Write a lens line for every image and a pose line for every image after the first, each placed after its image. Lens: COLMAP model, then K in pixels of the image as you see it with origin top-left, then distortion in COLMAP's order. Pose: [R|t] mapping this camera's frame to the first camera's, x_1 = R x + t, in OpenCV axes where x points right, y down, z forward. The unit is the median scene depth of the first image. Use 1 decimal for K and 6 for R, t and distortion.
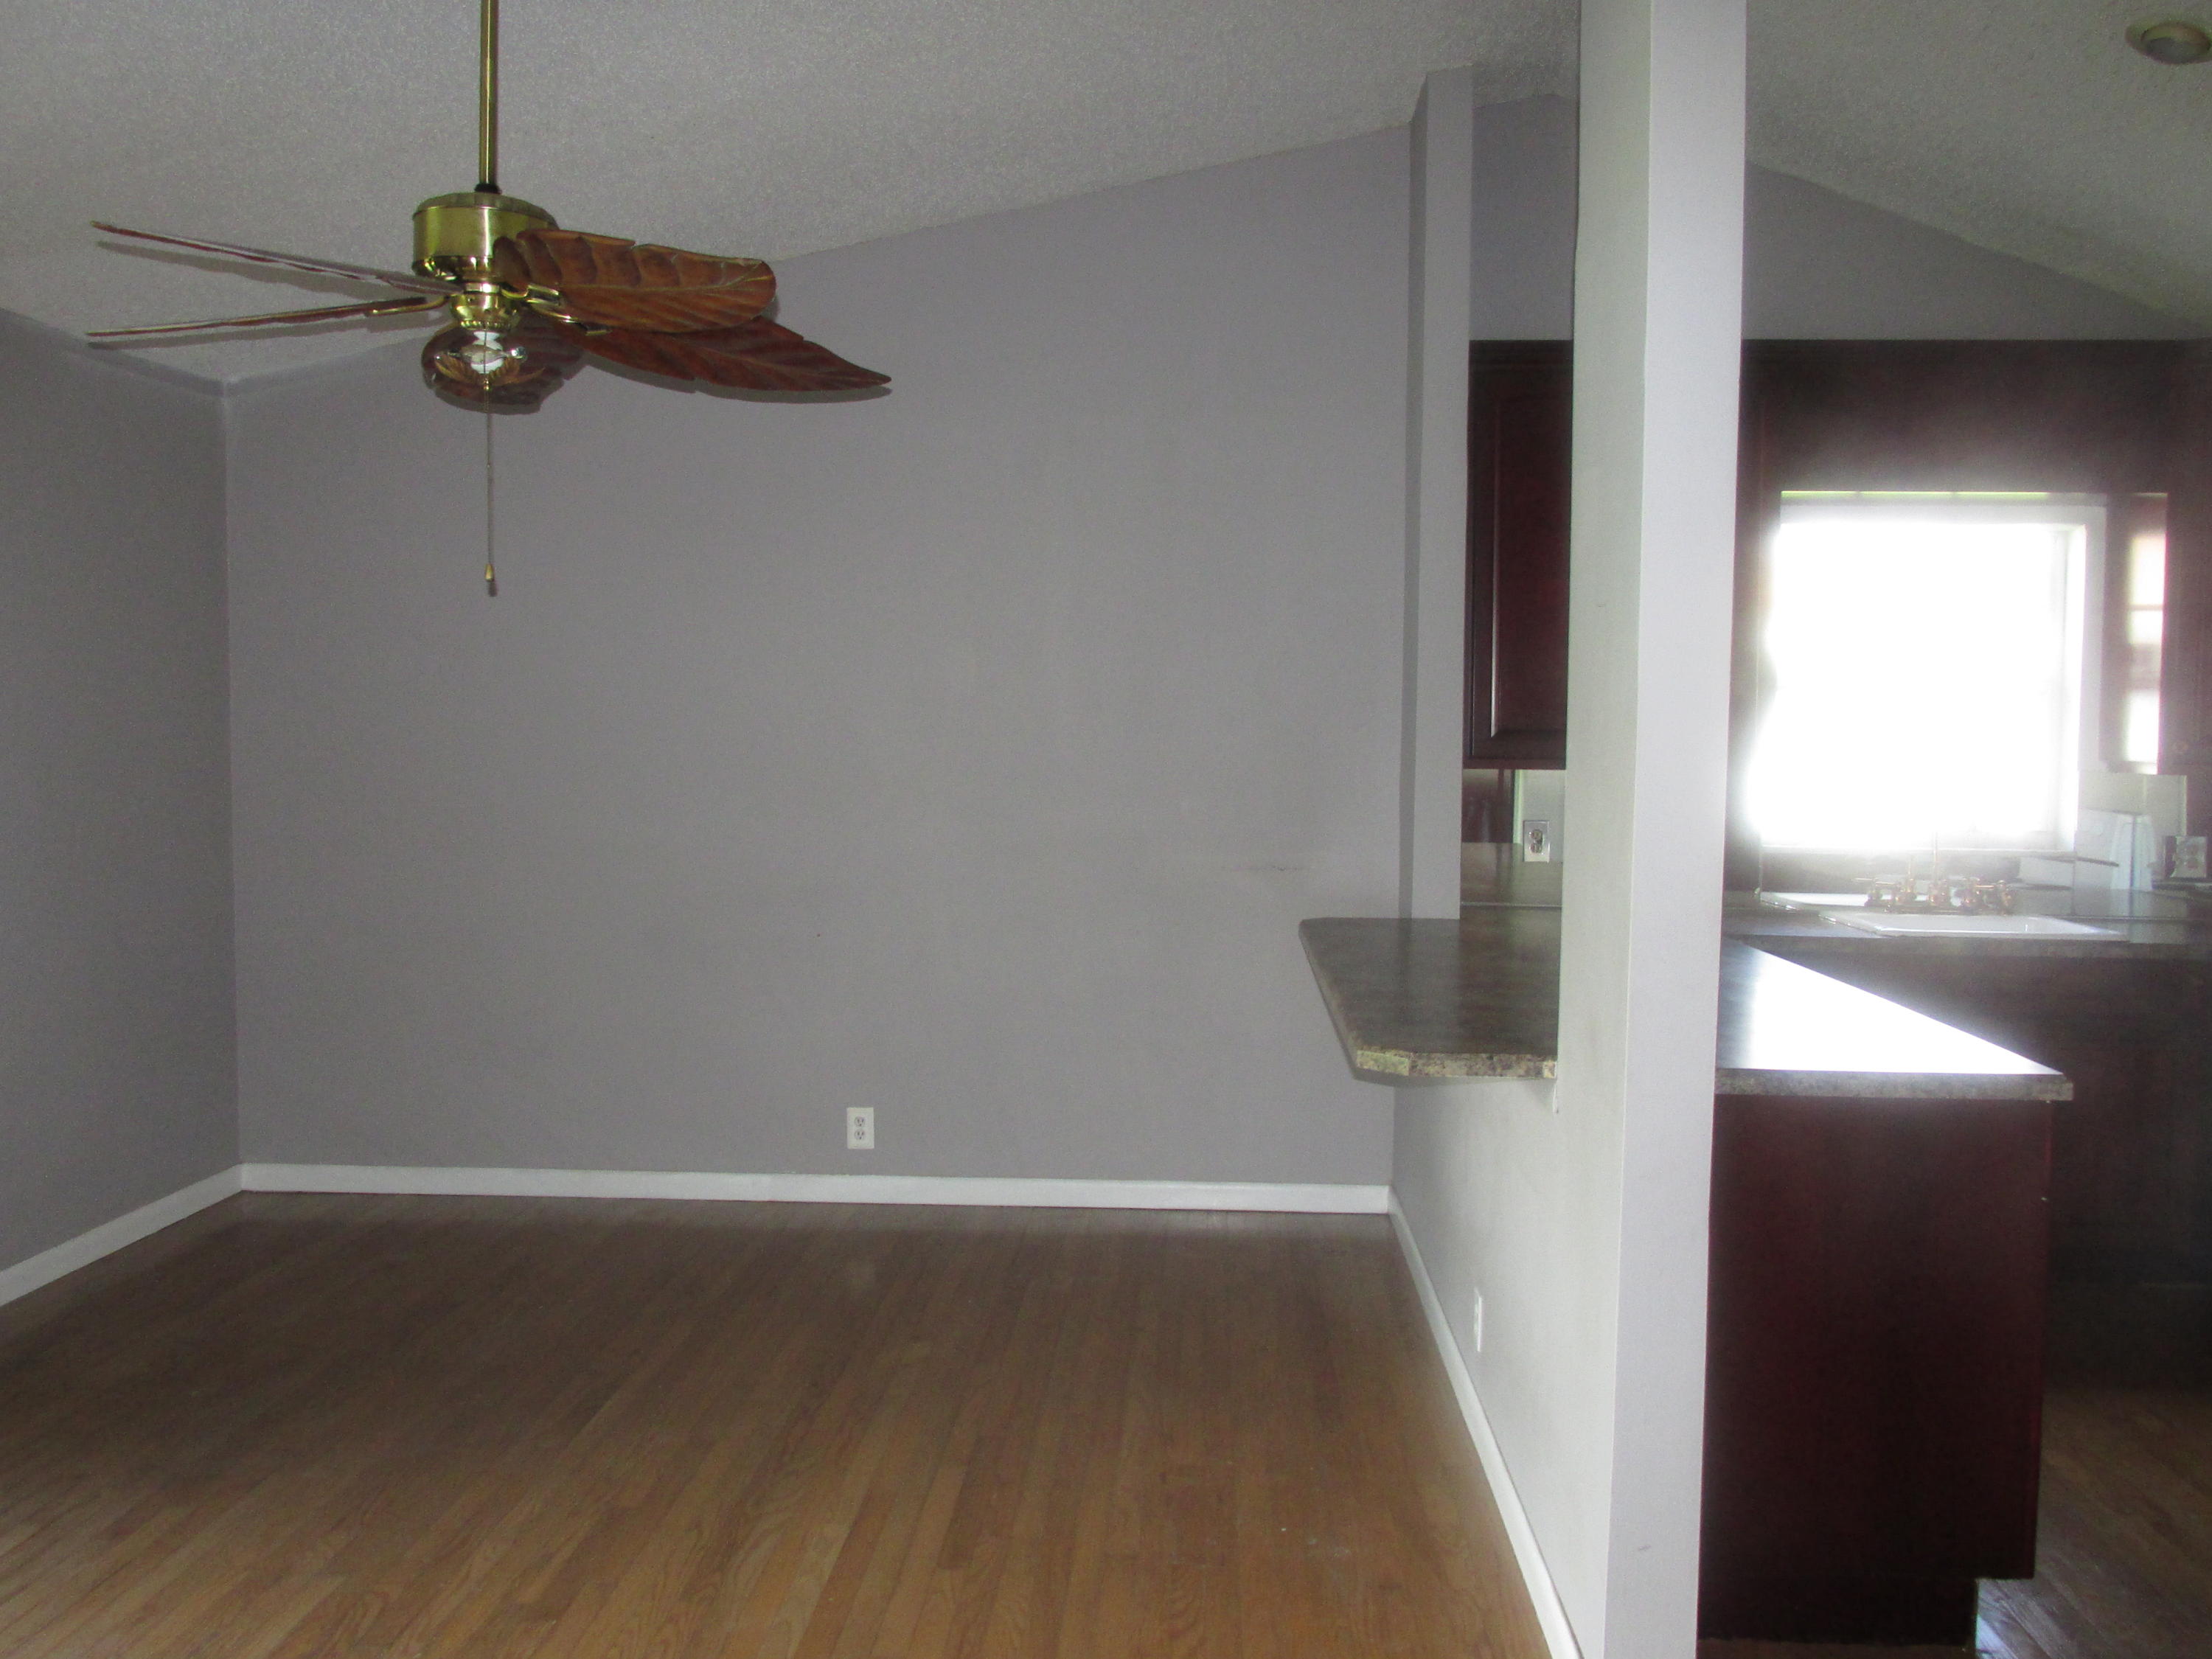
lens RADIAL K [[1825.1, 0, 1106.0], [0, 1825.1, 829.5], [0, 0, 1]] dist [0.001606, -0.001581]
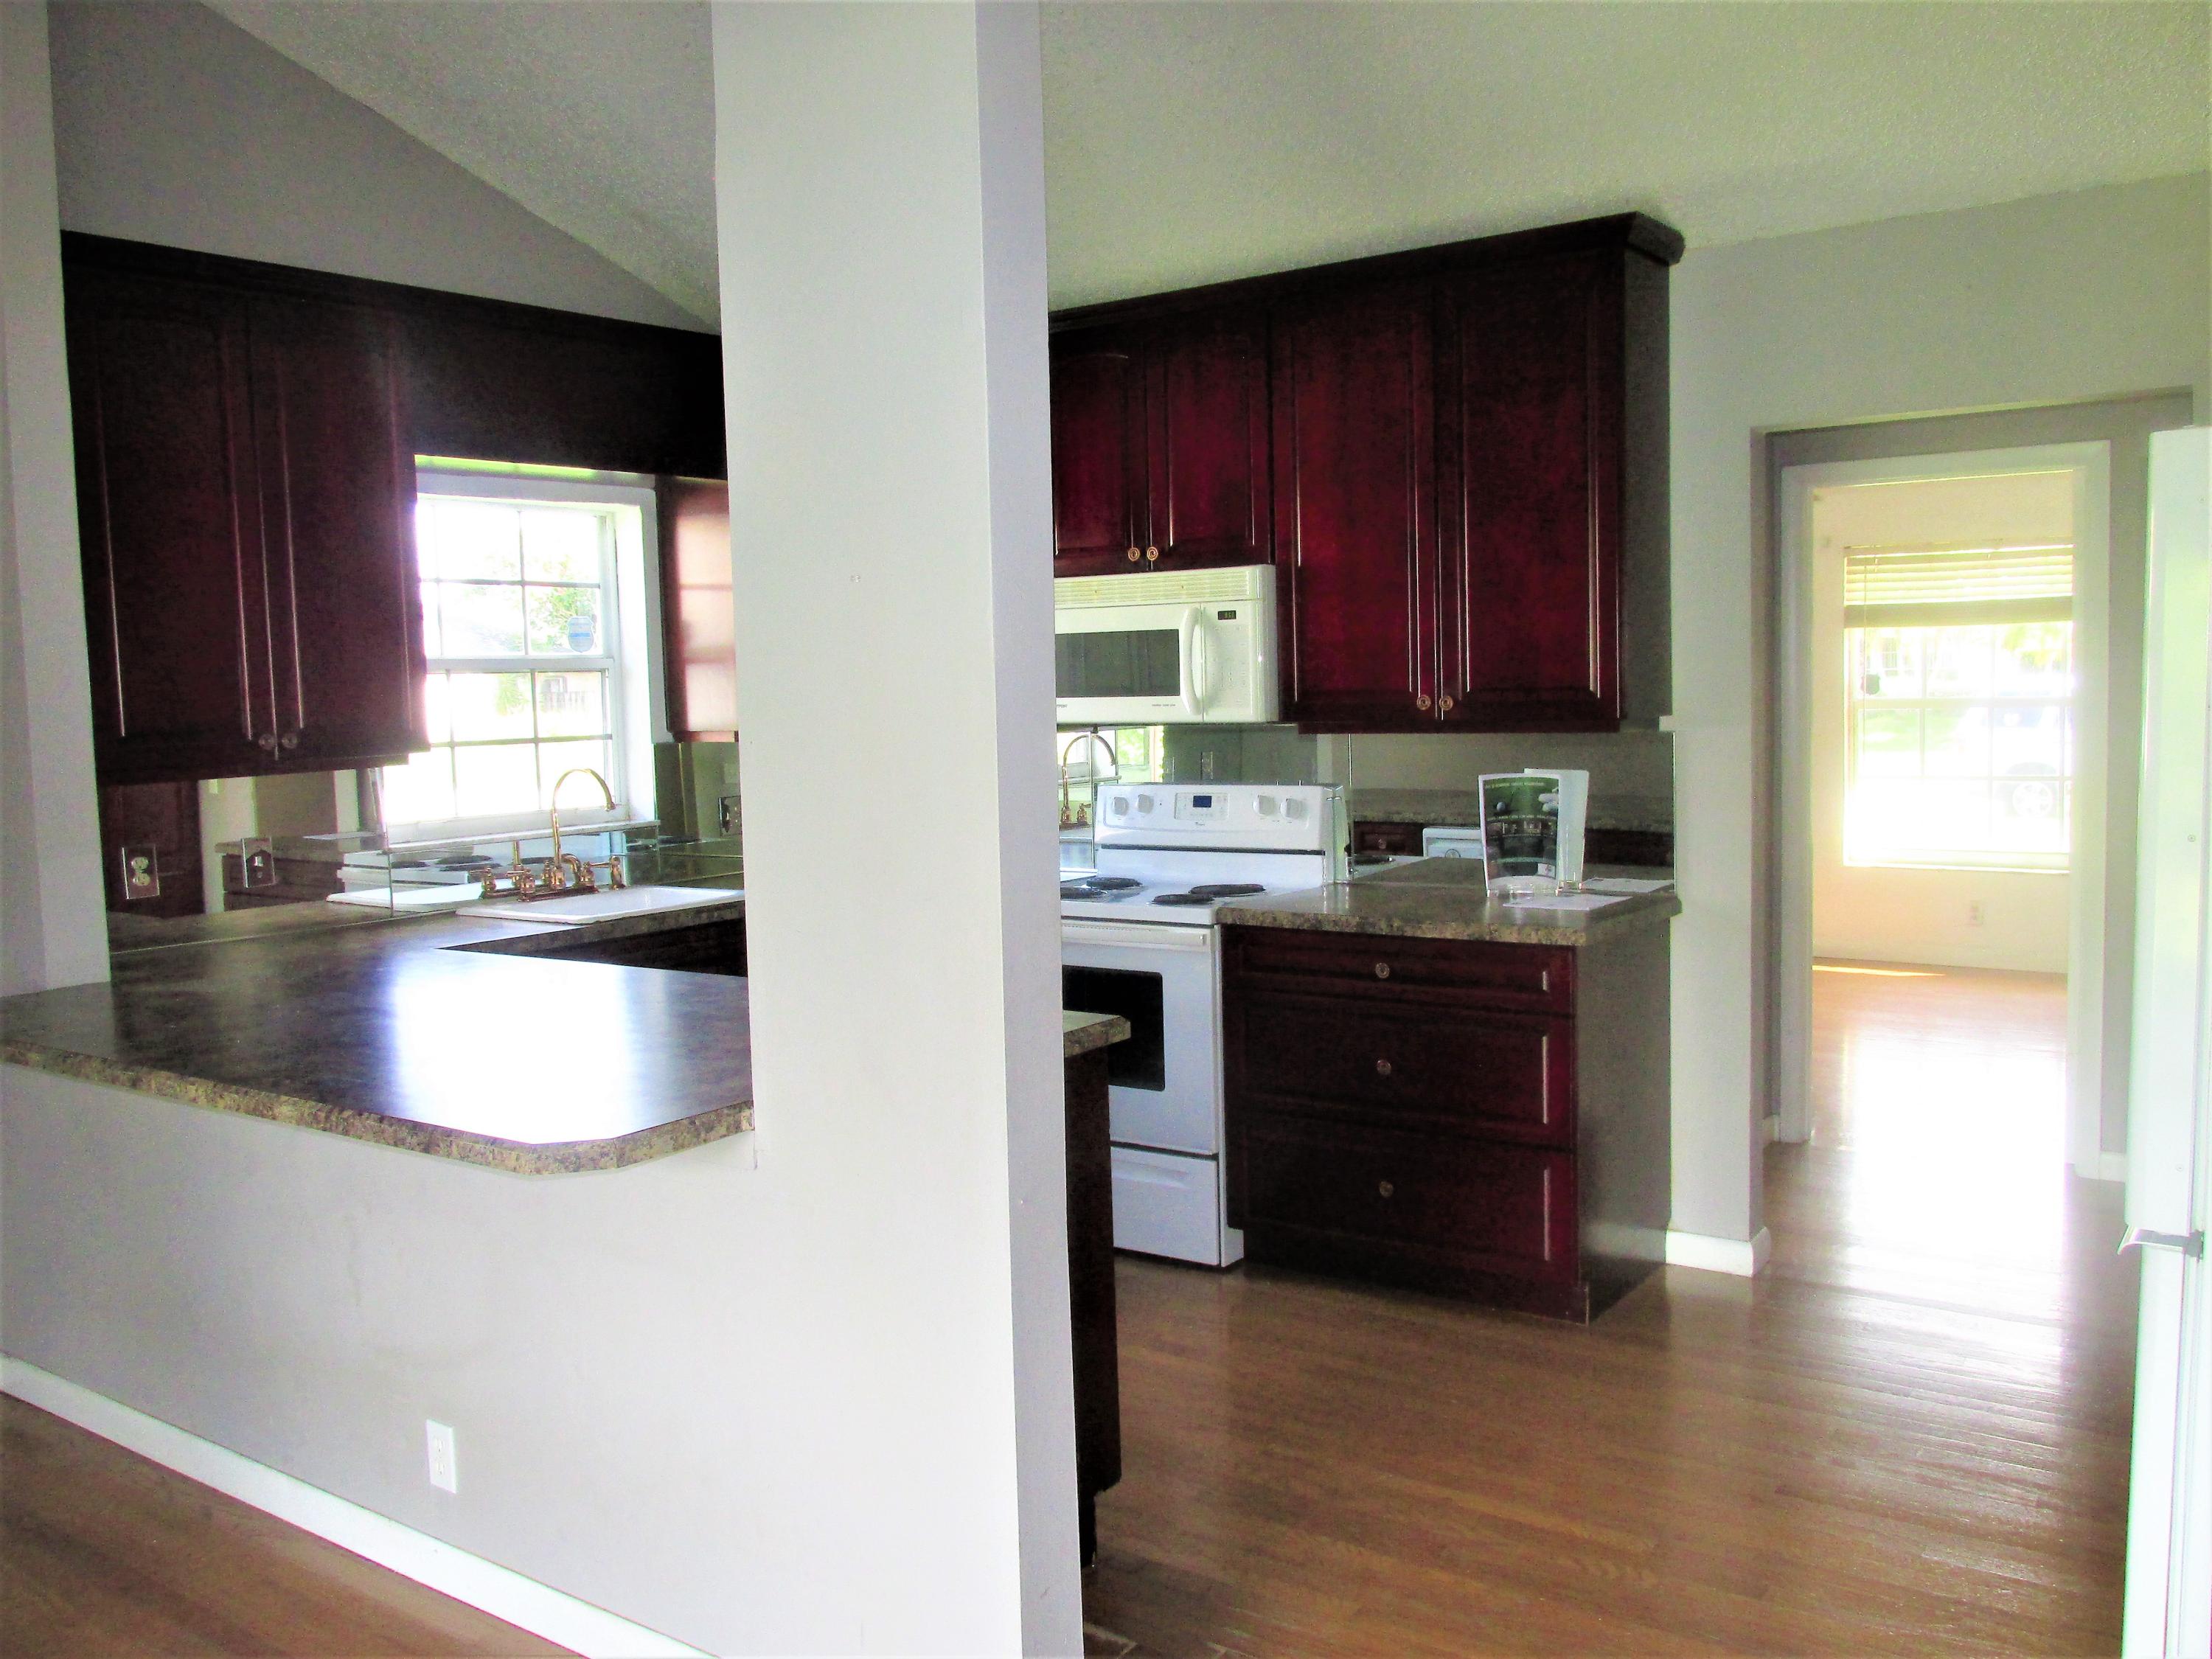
lens RADIAL K [[1856.3, 0, 1105.5], [0, 1856.3, 793.4], [0, 0, 1]] dist [0.001424, -0.000322]
pose [[0.547595, -0.083854, 0.832531, -0.230676], [0.087207, 0.995267, 0.042885, -0.027986], [-0.832187, 0.049119, 0.552316, 0.214195]]
